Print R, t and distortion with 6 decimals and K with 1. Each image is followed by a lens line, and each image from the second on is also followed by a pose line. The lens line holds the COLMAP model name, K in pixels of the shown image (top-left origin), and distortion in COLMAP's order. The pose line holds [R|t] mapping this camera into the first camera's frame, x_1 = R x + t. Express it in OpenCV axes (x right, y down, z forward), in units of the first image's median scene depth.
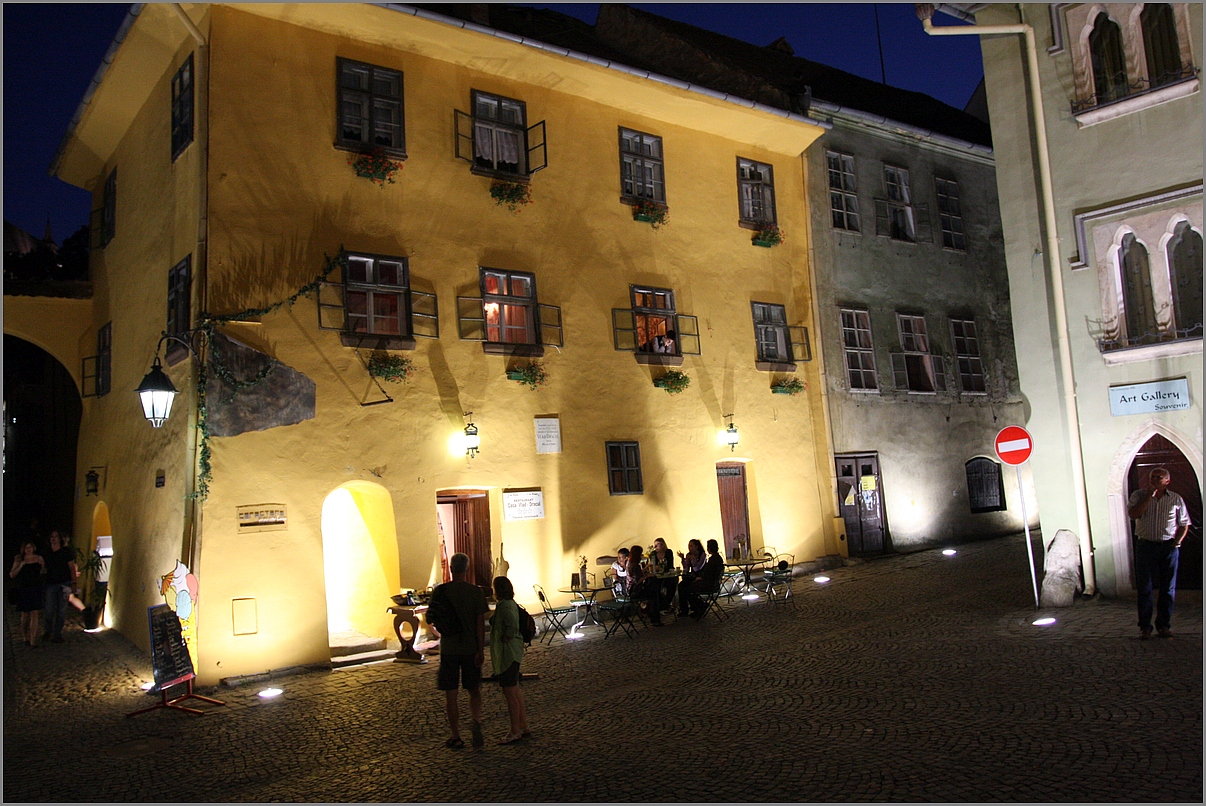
lens RADIAL K [[931.6, 0, 603.0], [0, 931.6, 403.0], [0, 0, 1]] dist [-0.063566, 0.003641]
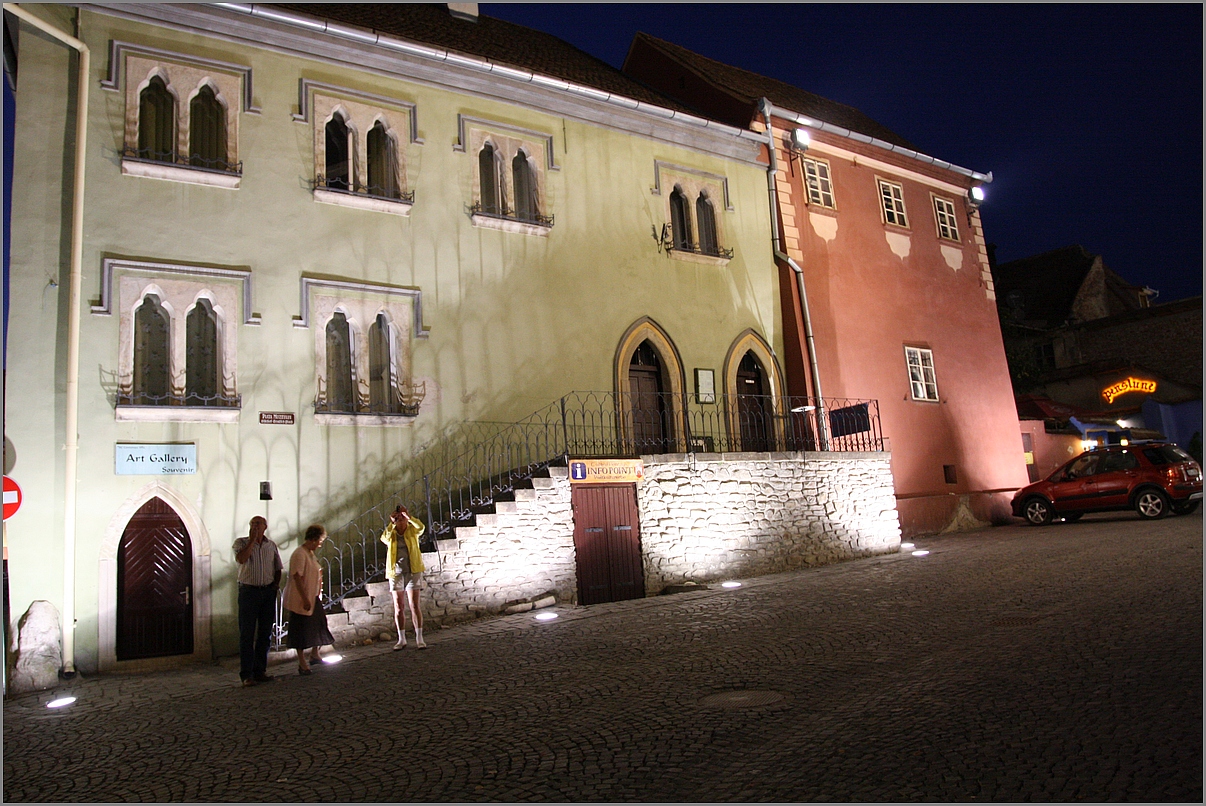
lens RADIAL K [[931.6, 0, 603.0], [0, 931.6, 403.0], [0, 0, 1]] dist [-0.063566, 0.003641]
pose [[0.150094, 0.196290, 0.968990, -0.290584], [-0.038384, 0.980511, -0.192679, 0.103284], [-0.987926, -0.008274, 0.154703, 0.357554]]
